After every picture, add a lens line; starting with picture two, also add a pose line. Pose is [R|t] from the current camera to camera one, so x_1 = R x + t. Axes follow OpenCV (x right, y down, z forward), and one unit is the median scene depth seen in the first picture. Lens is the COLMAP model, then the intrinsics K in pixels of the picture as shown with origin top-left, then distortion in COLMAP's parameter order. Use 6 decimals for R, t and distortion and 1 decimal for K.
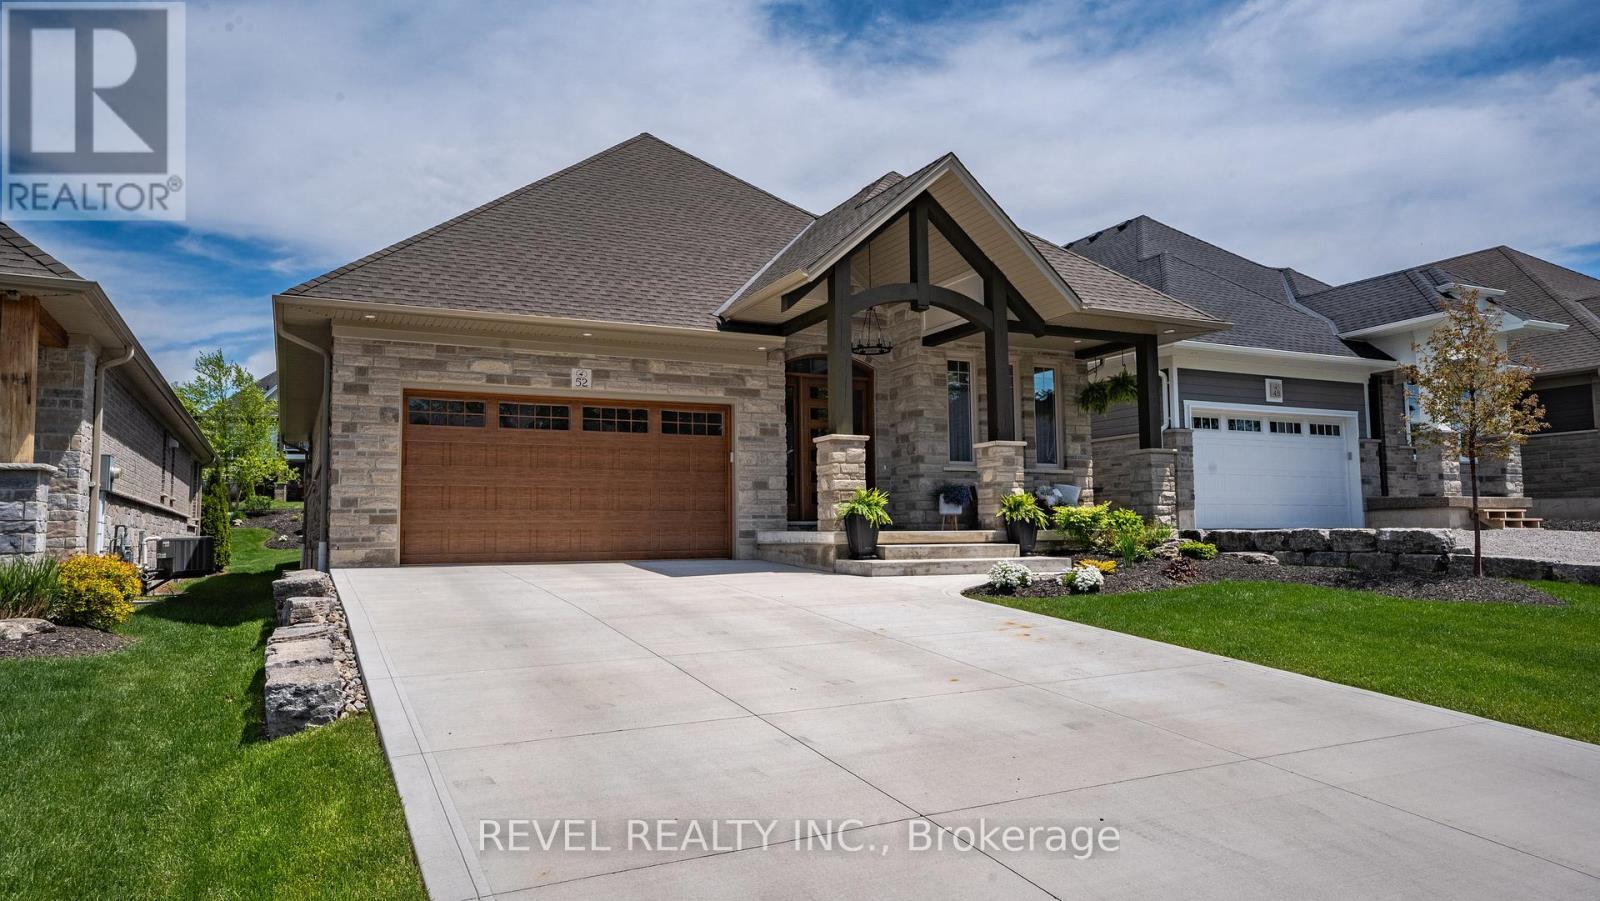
lens RADIAL K [[1031.6, 0, 800.3], [0, 1031.6, 457.4], [0, 0, 1]] dist [0.010935, 0.040654]
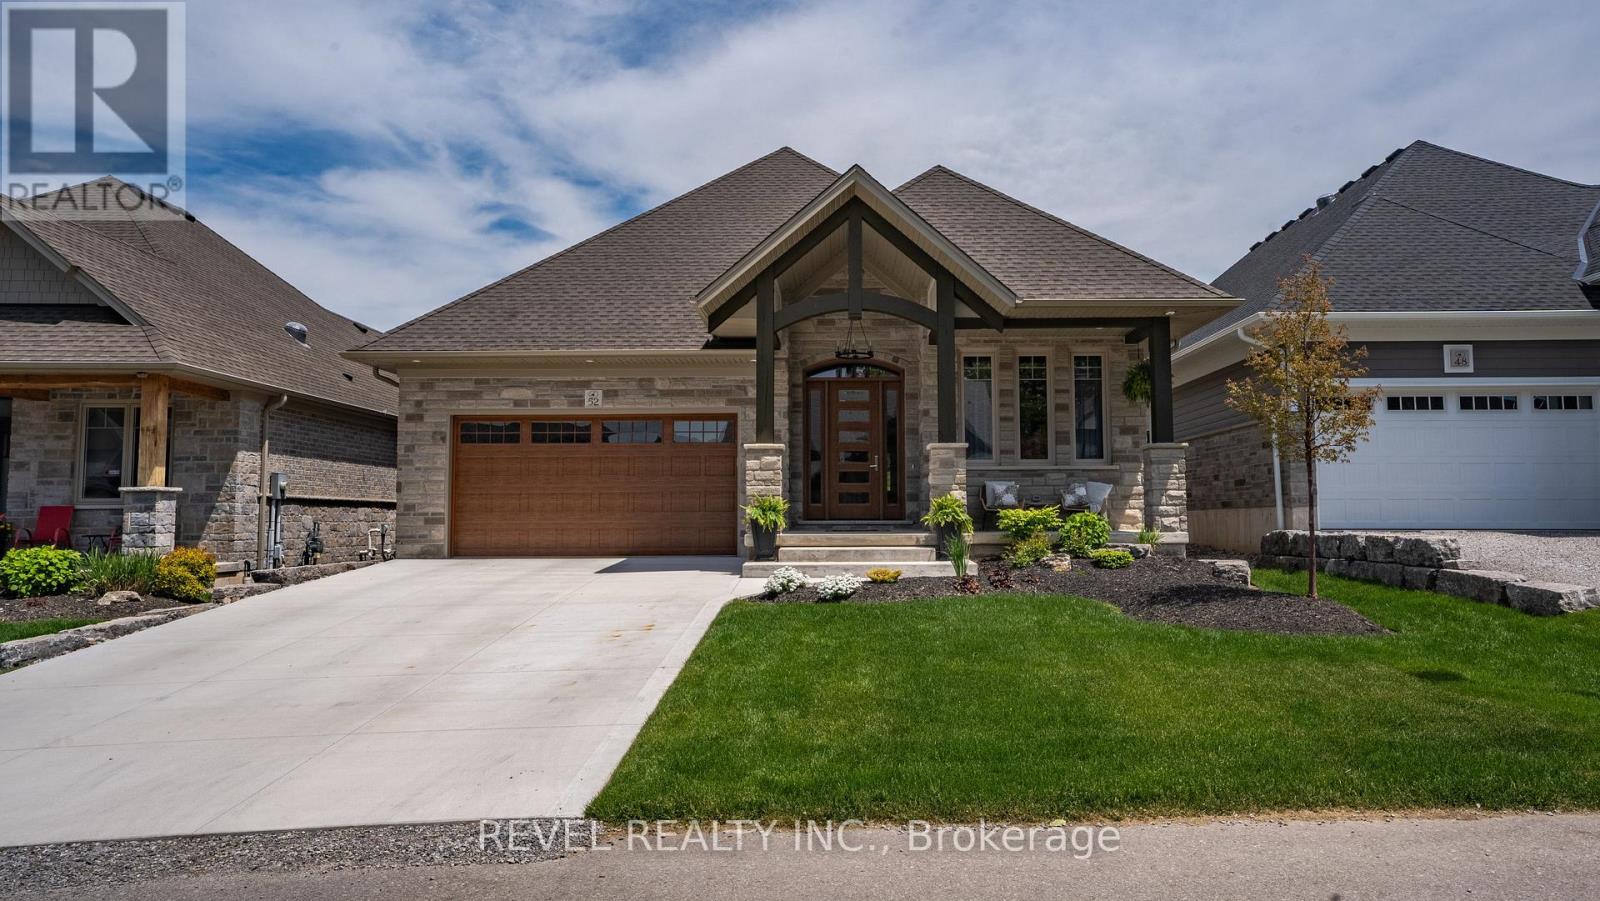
lens RADIAL K [[1123.3, 0, 846.0], [0, 1123.3, 442.7], [0, 0, 1]] dist [0.043280, -0.016660]
pose [[0.901094, -0.024036, -0.432958, 0.573744], [0.029377, 0.999552, 0.005651, -0.024904], [0.432628, -0.017811, 0.901397, -0.016739]]
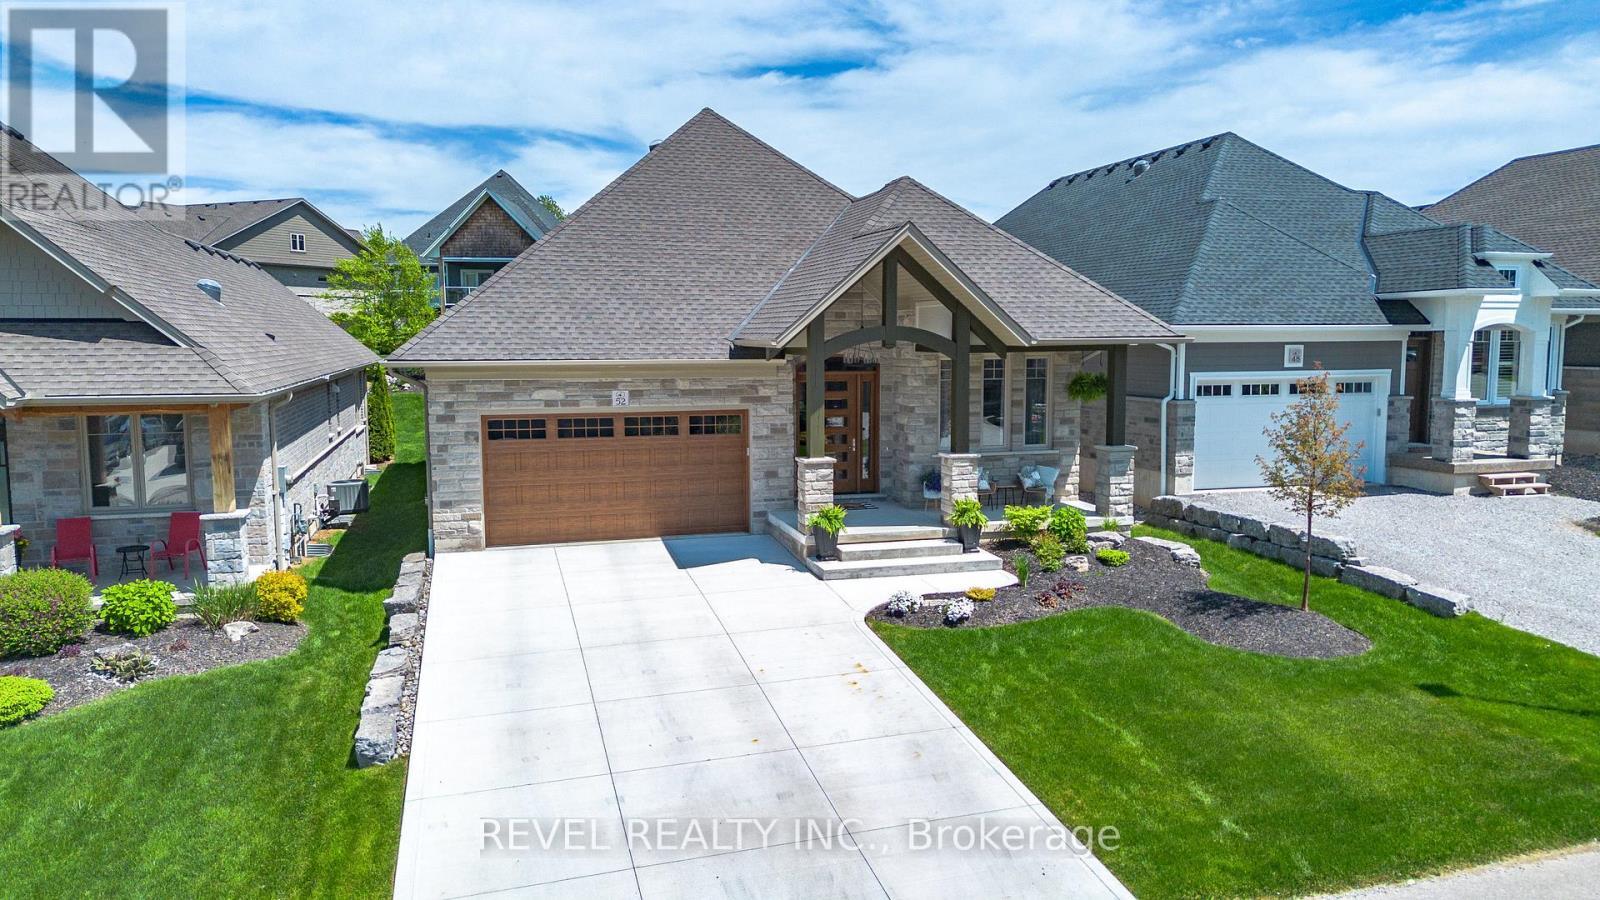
lens RADIAL K [[1123.3, 0, 807.6], [0, 1123.3, 446.5], [0, 0, 1]] dist [0.043280, -0.016660]
pose [[0.985233, 0.024840, -0.169405, 0.239377], [0.005813, 0.983997, 0.178090, -0.253809], [0.171118, -0.176445, 0.969322, -0.286991]]
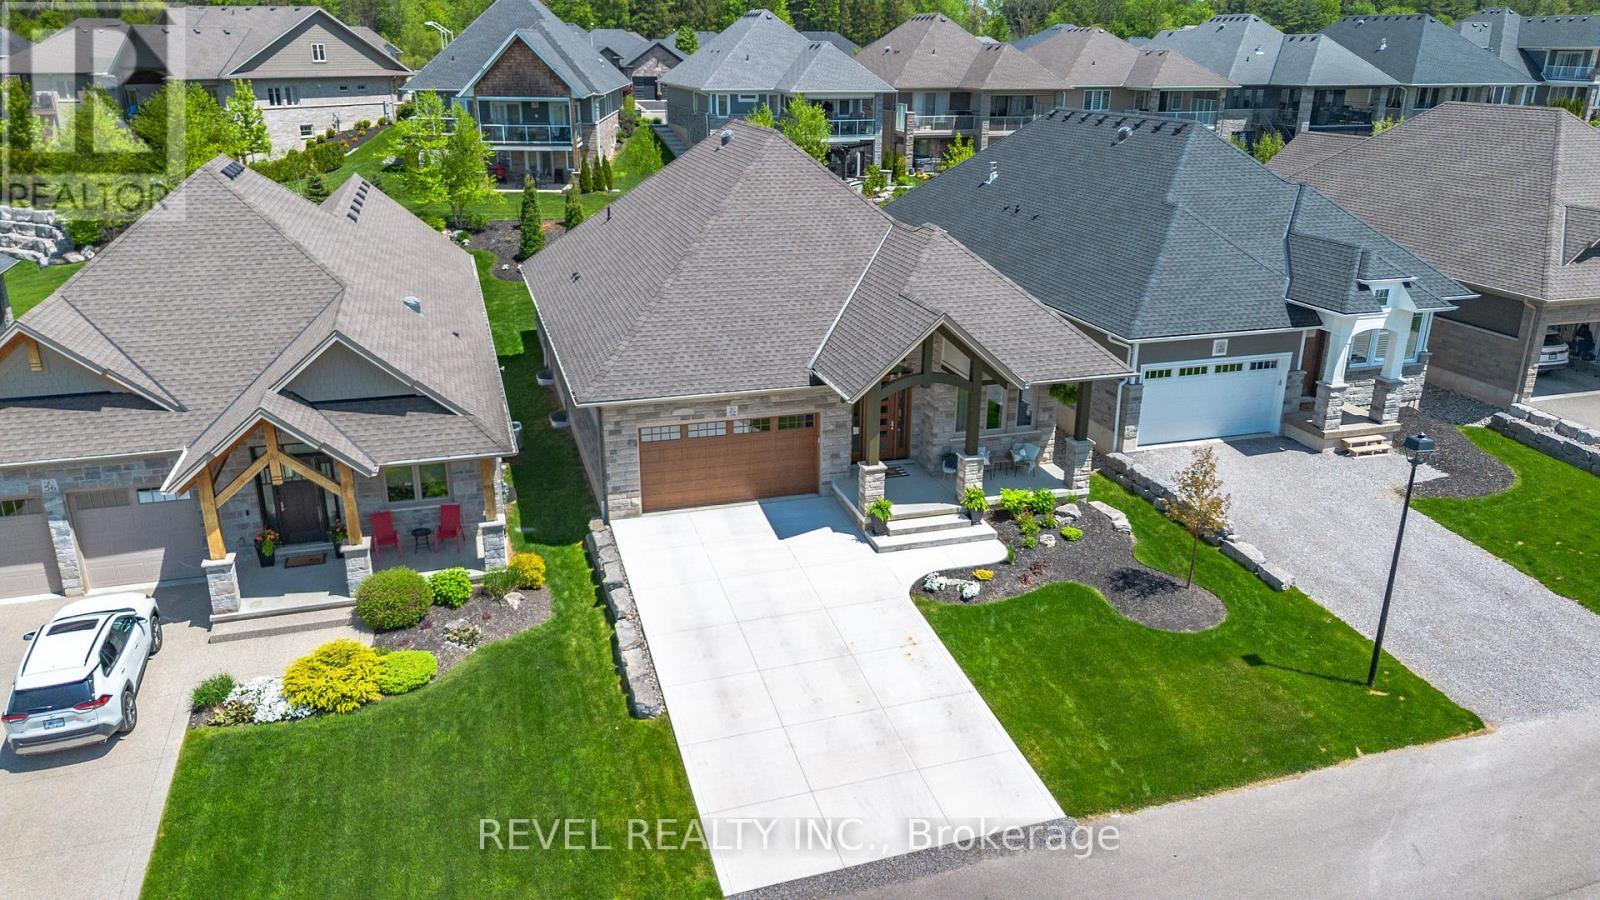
lens RADIAL K [[1123.3, 0, 806.2], [0, 1123.3, 448.3], [0, 0, 1]] dist [0.043280, -0.016660]
pose [[0.987624, 0.070411, -0.140146, 0.183070], [-0.006944, 0.912317, 0.409425, -0.786026], [0.156686, -0.403385, 0.901515, -0.720751]]
